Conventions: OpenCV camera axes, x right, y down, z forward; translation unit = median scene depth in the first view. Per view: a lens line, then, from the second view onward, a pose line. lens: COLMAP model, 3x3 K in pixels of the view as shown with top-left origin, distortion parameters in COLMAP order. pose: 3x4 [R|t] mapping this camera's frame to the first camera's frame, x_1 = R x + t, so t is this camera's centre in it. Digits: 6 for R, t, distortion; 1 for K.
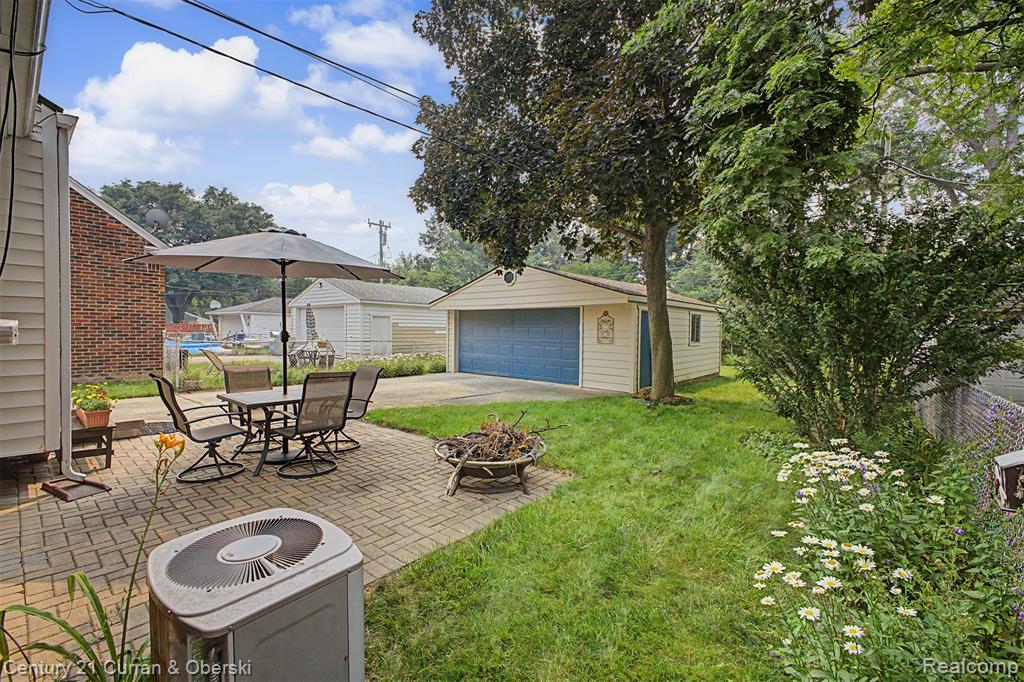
lens RADIAL K [[435.7, 0, 510.3], [0, 435.7, 339.0], [0, 0, 1]] dist [0.014965, -0.004471]
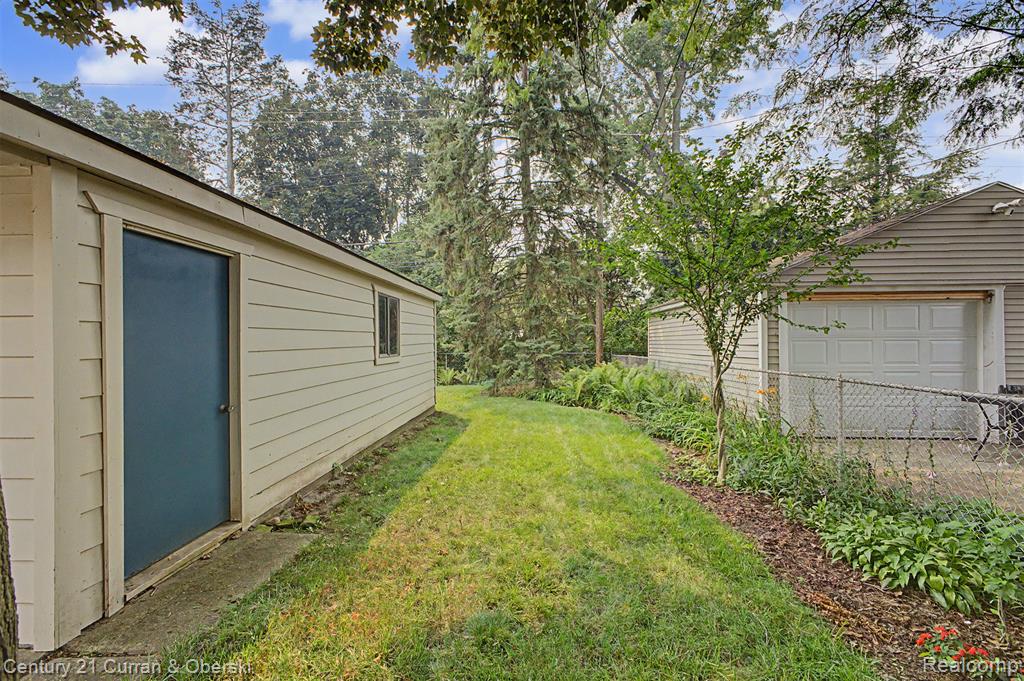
lens RADIAL K [[435.7, 0, 513.4], [0, 435.7, 342.0], [0, 0, 1]] dist [0.014965, -0.004471]
pose [[0.806256, -0.015780, 0.591357, 0.248865], [0.025751, 0.999633, -0.008435, -0.000017], [-0.591006, 0.022029, 0.806366, 0.530348]]
